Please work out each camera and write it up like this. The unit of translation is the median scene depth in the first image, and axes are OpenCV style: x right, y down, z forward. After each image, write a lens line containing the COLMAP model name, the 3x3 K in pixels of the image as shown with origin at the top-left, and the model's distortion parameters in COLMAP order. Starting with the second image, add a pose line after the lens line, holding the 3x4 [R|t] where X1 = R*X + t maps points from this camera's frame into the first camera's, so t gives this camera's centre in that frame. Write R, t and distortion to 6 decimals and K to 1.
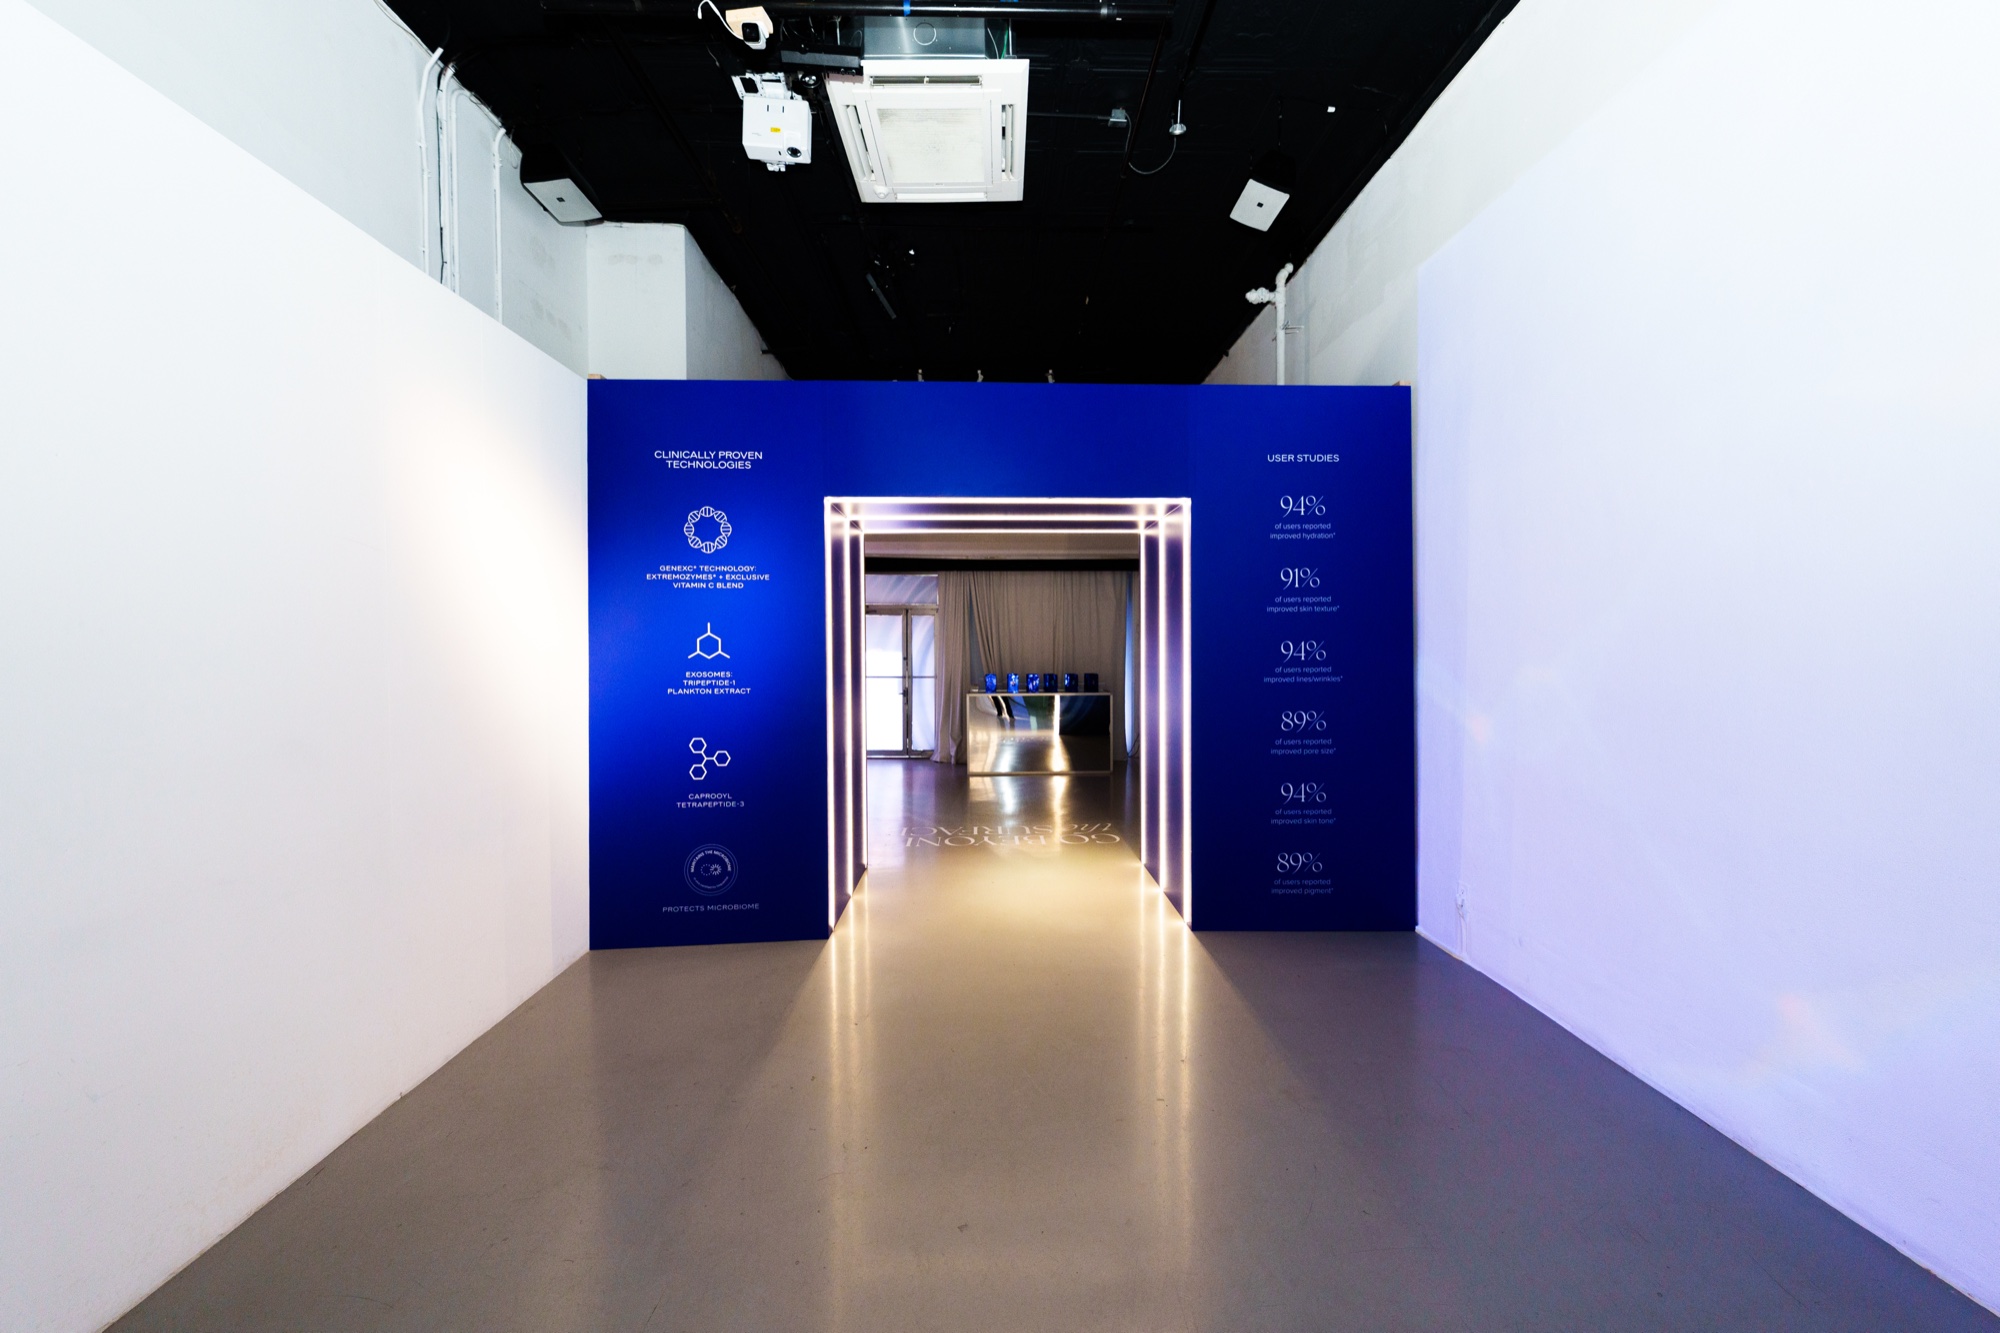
lens RADIAL K [[700.6, 0, 1008.5], [0, 700.6, 664.8], [0, 0, 1]] dist [-0.000404, -0.000237]
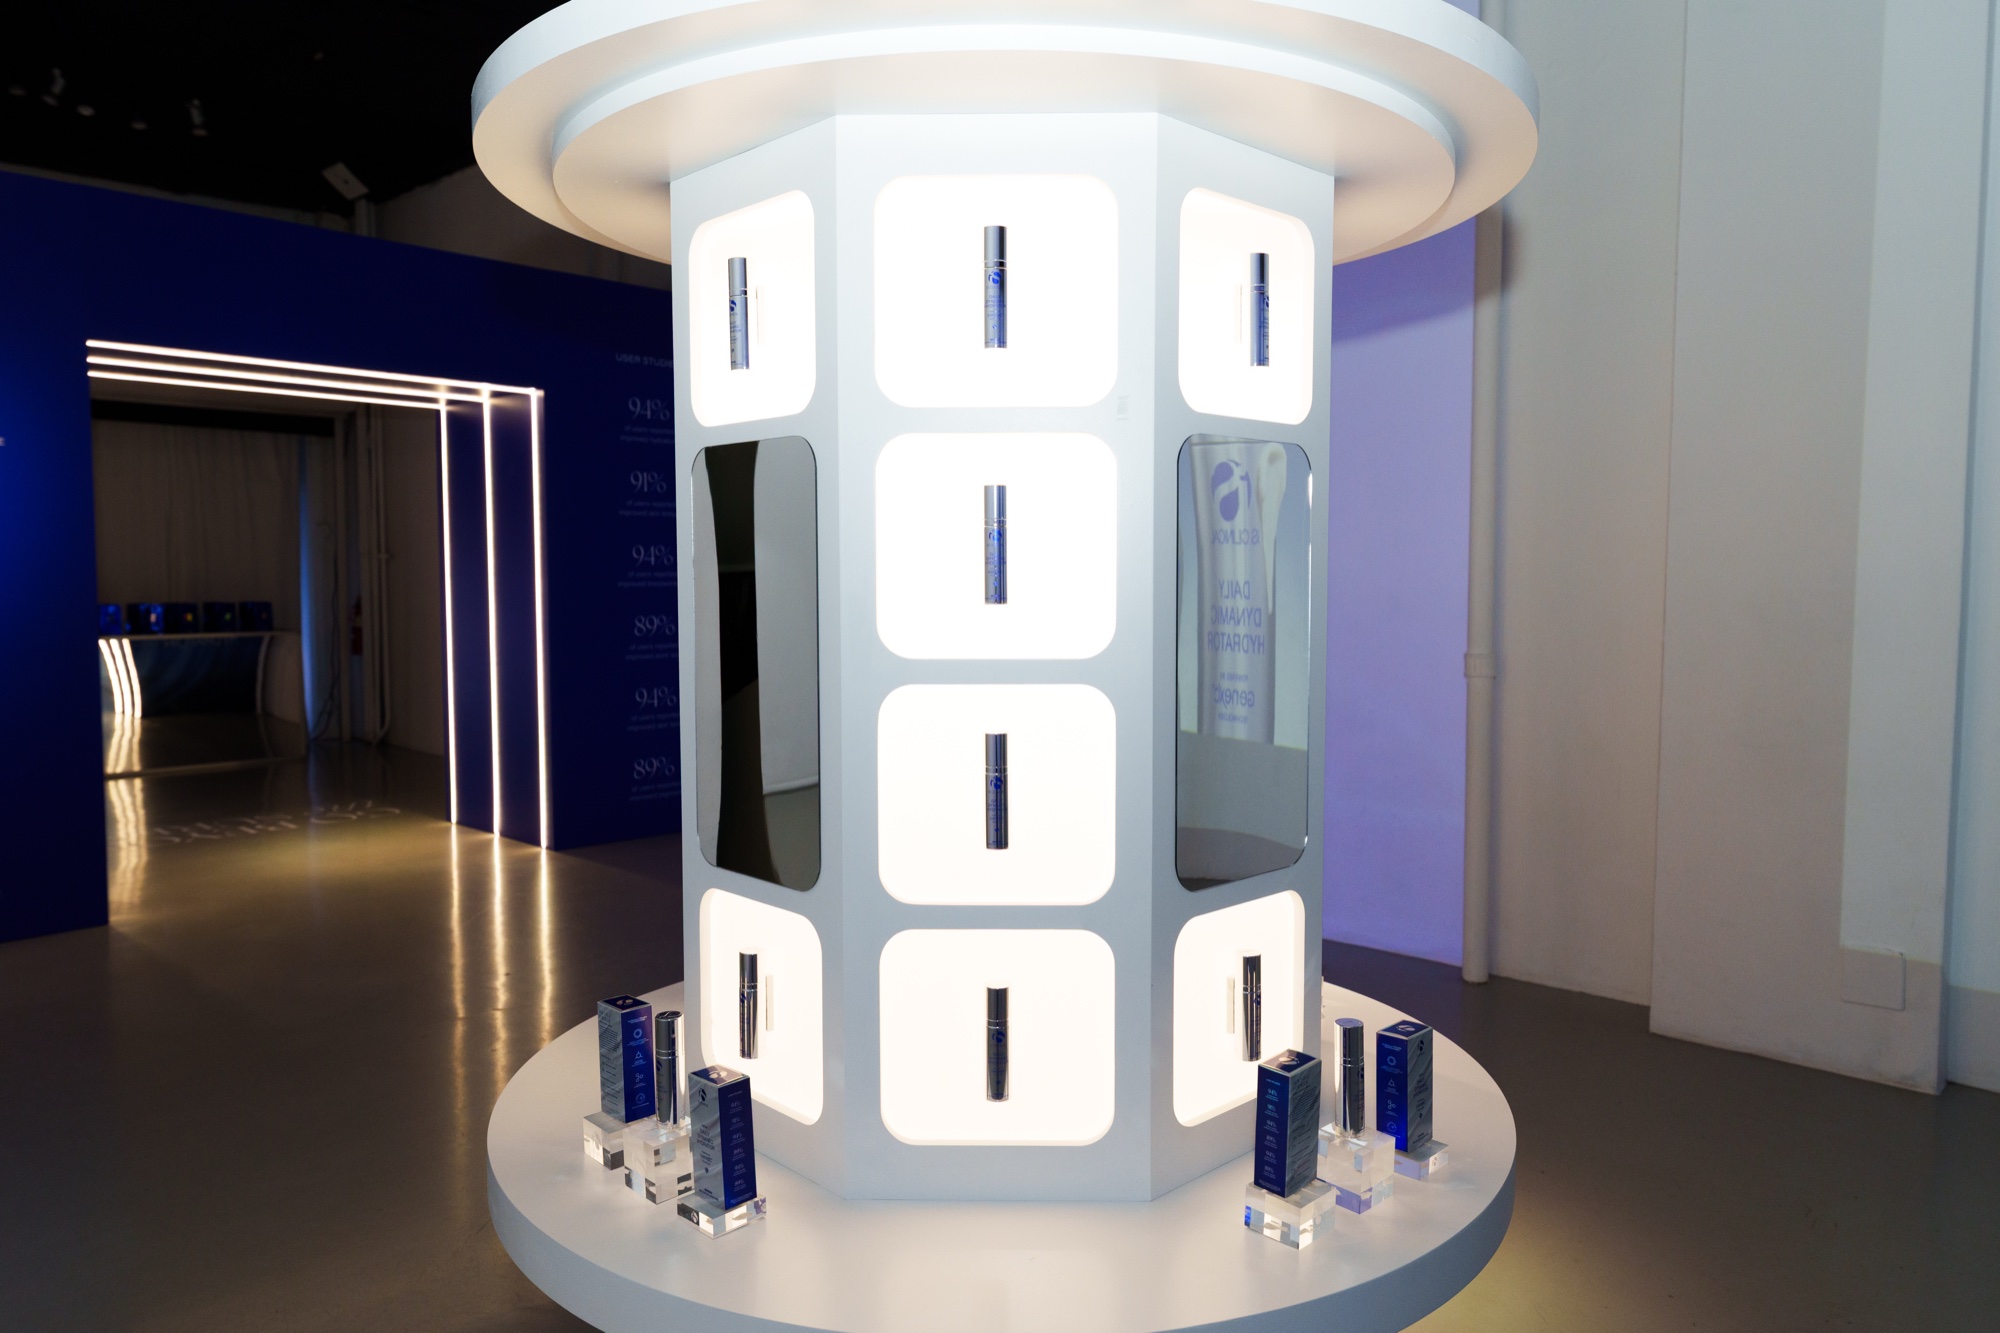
lens RADIAL K [[1383.1, 0, 1001.1], [0, 1383.1, 666.8], [0, 0, 1]] dist [0.005558, 0.001092]
pose [[0.733200, -0.041056, 0.678773, -0.560879], [0.012764, 0.998831, 0.046628, 0.053267], [-0.679894, -0.025524, 0.732866, -0.787606]]
